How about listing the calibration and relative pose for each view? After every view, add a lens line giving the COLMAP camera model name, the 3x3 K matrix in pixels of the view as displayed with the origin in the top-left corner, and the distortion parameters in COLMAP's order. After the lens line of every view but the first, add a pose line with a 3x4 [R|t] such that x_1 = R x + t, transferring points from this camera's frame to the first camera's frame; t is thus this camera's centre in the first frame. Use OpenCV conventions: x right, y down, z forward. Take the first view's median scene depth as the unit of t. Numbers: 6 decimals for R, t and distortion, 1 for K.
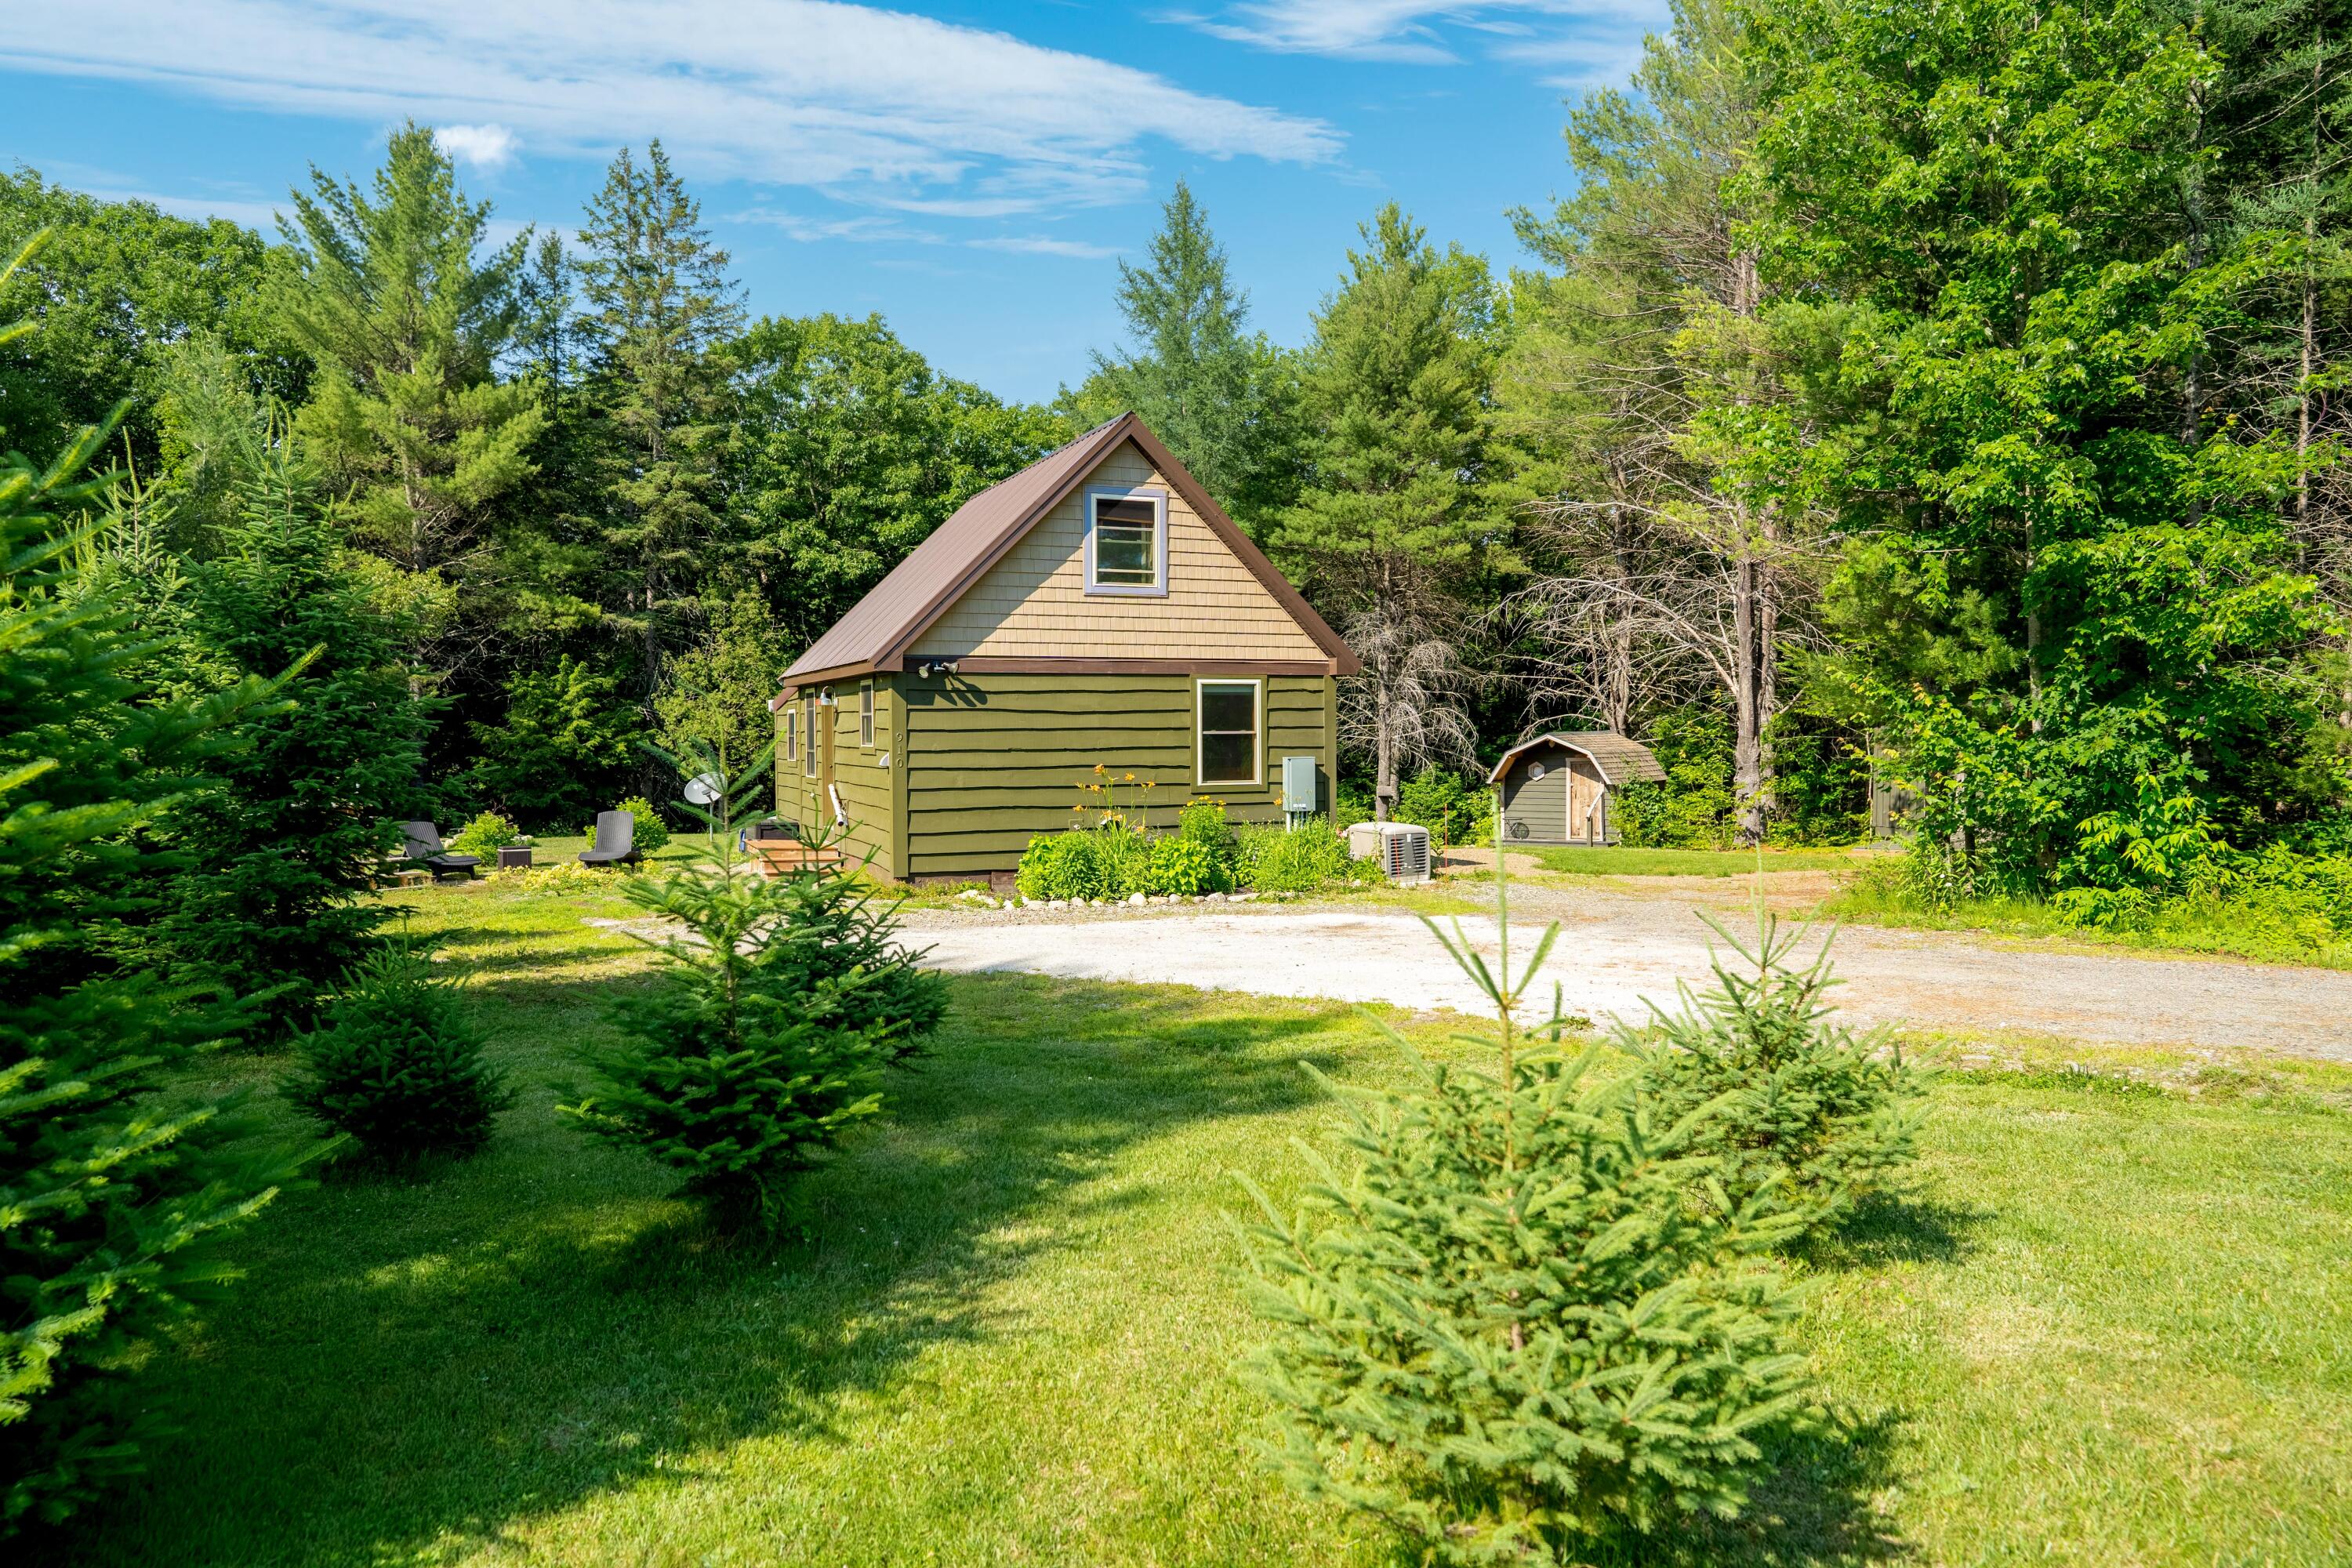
lens RADIAL K [[1624.9, 0, 1176.0], [0, 1624.9, 784.0], [0, 0, 1]] dist [-0.021347, -0.003297]
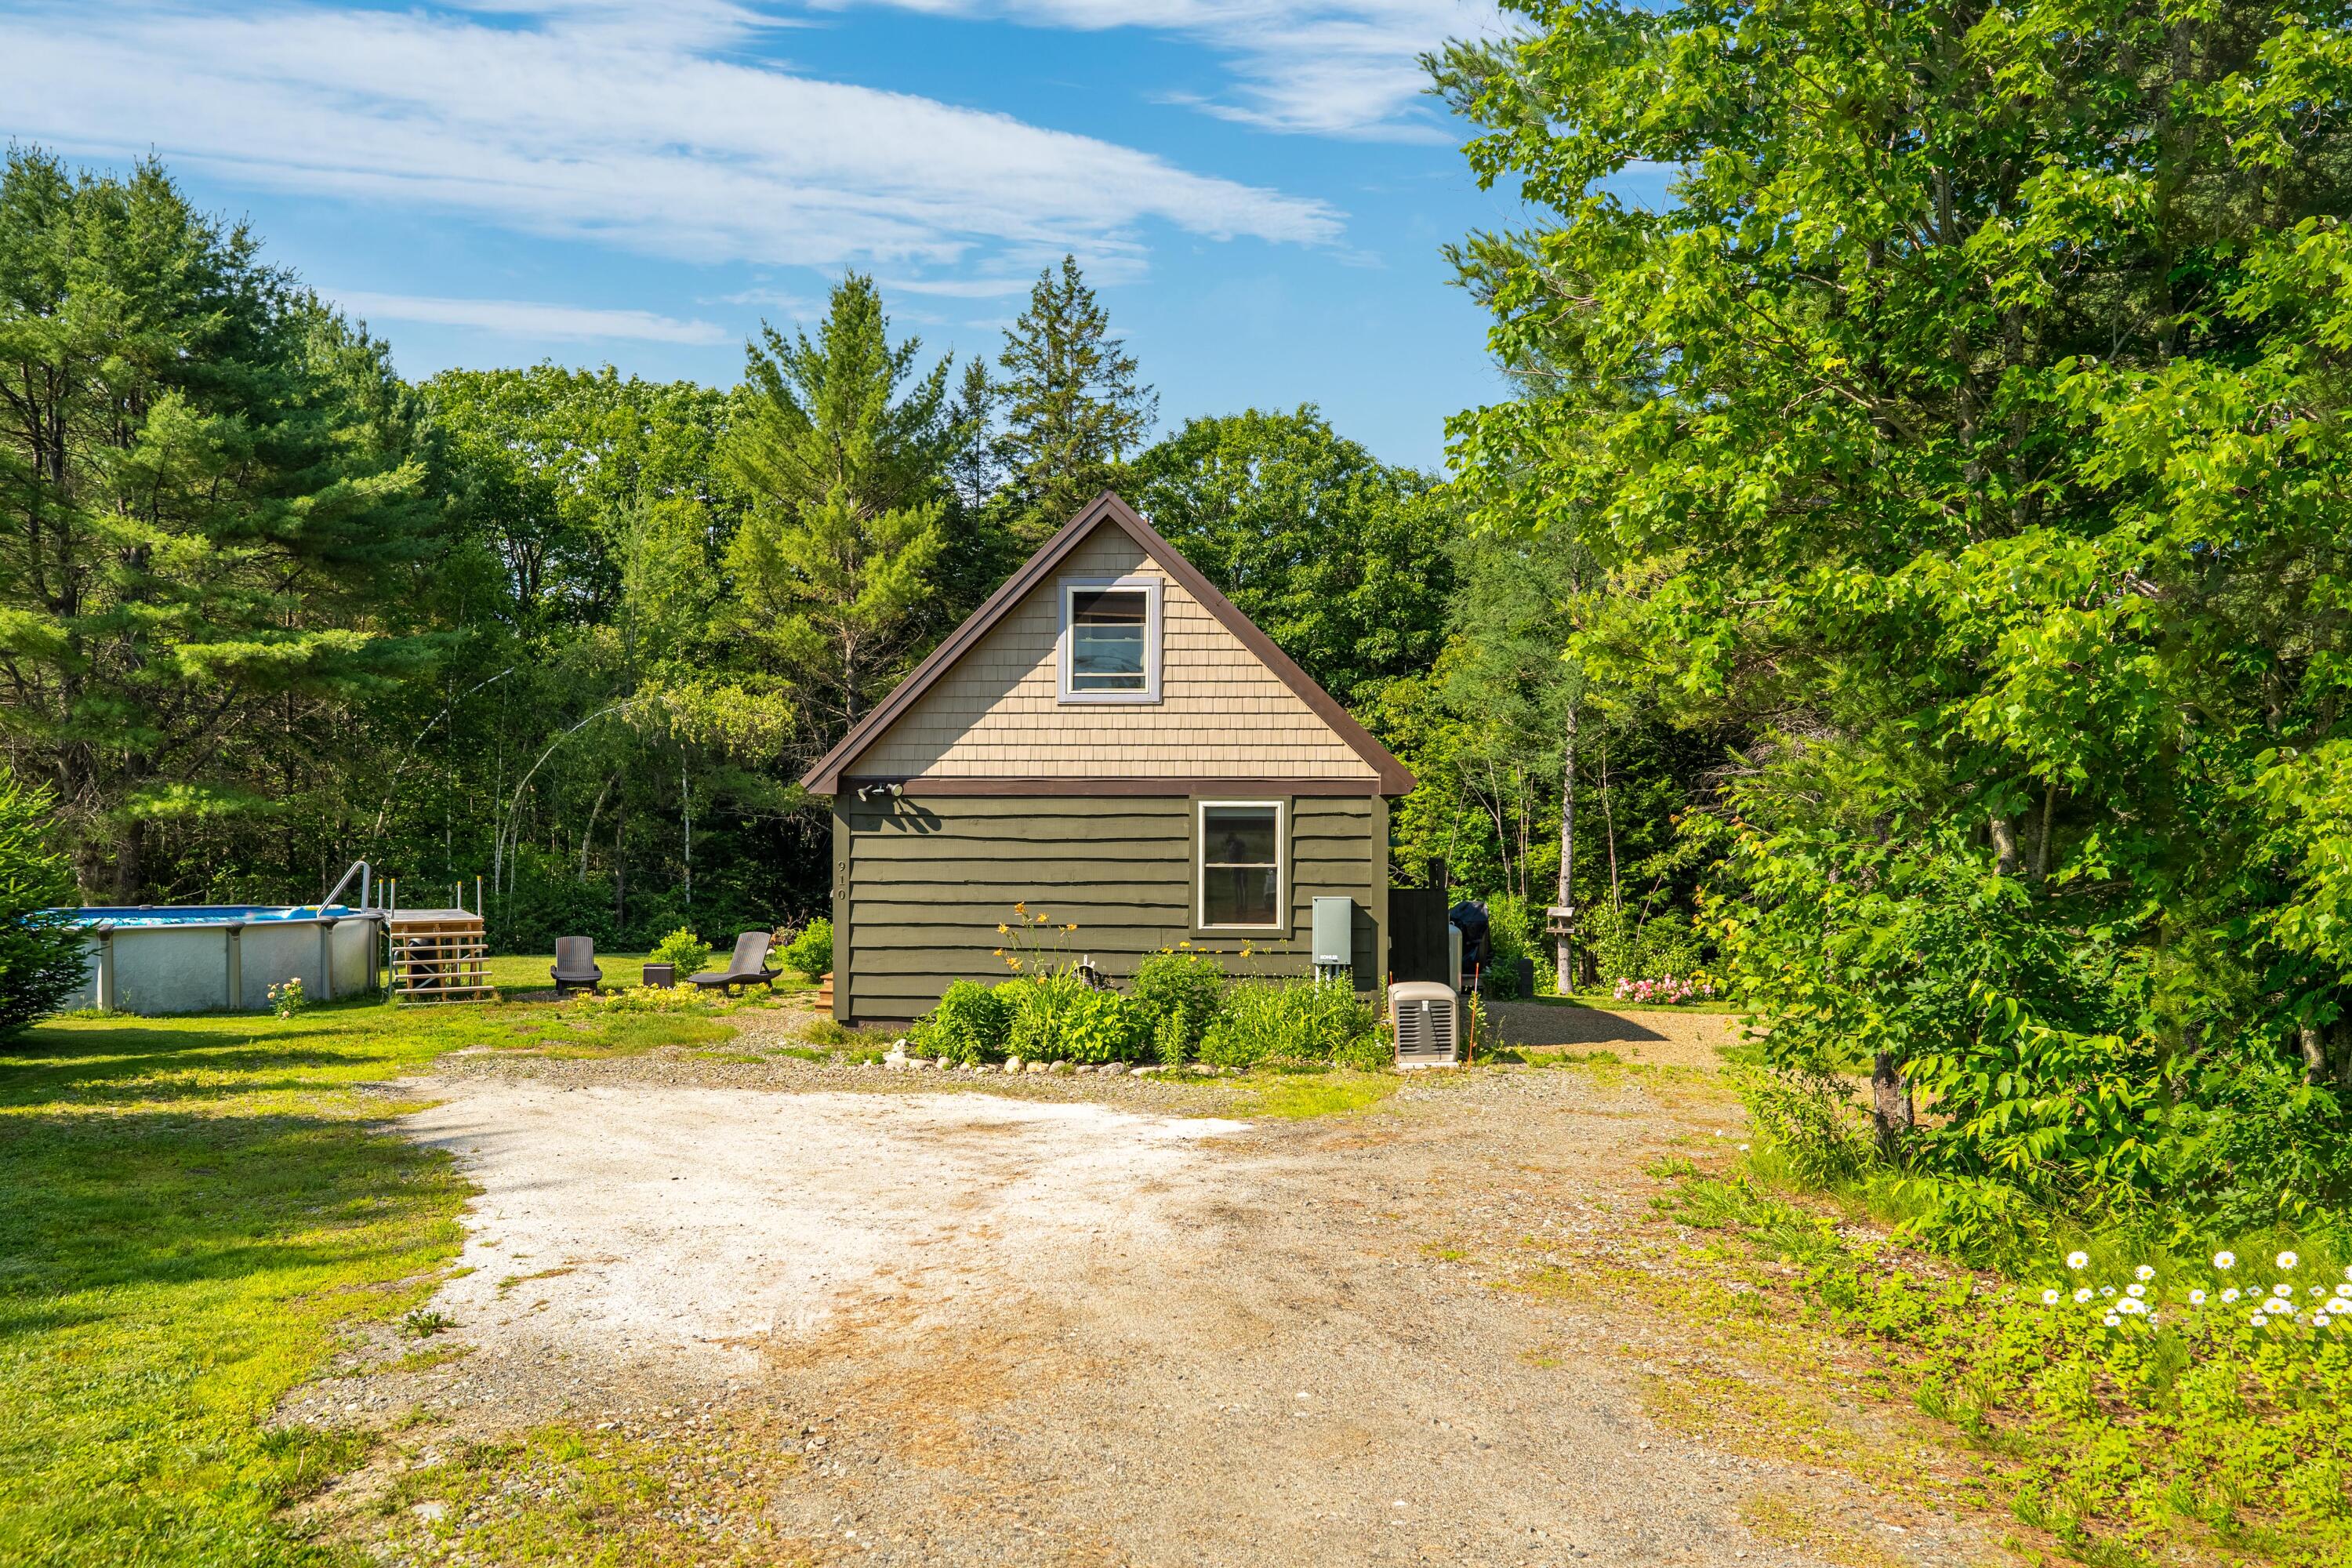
lens RADIAL K [[1644.0, 0, 1176.1], [0, 1644.0, 866.9], [0, 0, 1]] dist [-0.033096, -0.000499]
pose [[0.894634, 0.017202, -0.446468, 0.379964], [-0.022939, 0.999709, -0.007447, -0.024151], [0.446210, 0.016904, 0.894768, 0.240657]]
